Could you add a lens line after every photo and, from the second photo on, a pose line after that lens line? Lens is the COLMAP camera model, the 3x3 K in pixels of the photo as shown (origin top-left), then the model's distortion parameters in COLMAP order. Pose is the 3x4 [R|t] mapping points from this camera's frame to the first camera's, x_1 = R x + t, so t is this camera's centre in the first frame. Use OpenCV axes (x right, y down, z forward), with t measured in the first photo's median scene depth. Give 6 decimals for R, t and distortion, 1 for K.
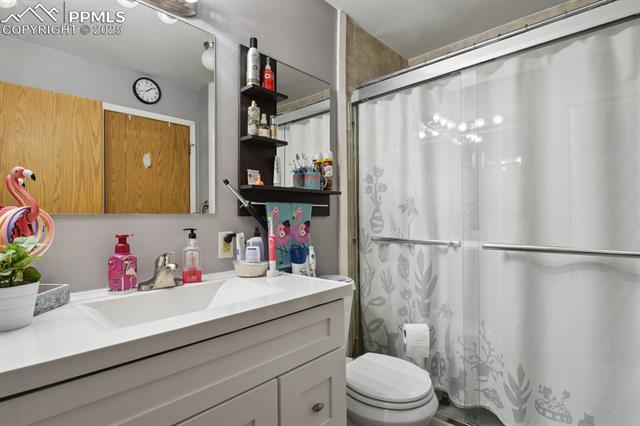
lens RADIAL K [[314.3, 0, 317.5], [0, 314.3, 211.7], [0, 0, 1]] dist [-0.012284, -0.000986]
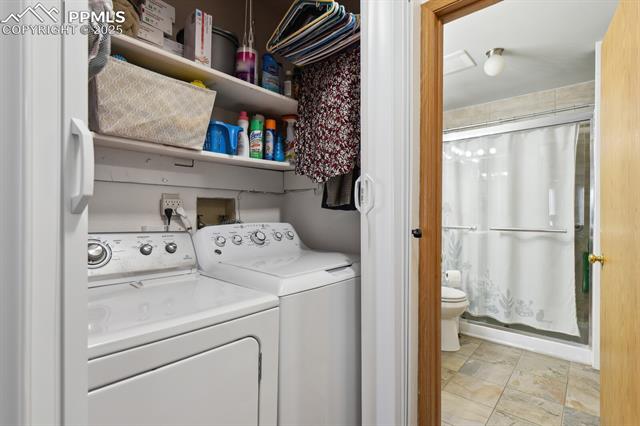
lens RADIAL K [[298.0, 0, 319.1], [0, 298.0, 215.2], [0, 0, 1]] dist [0.000820, -0.000091]
pose [[0.999695, 0.010011, 0.022561, -0.524348], [-0.010273, 0.999881, 0.011521, 0.014098], [-0.022443, -0.011749, 0.999679, -0.755956]]
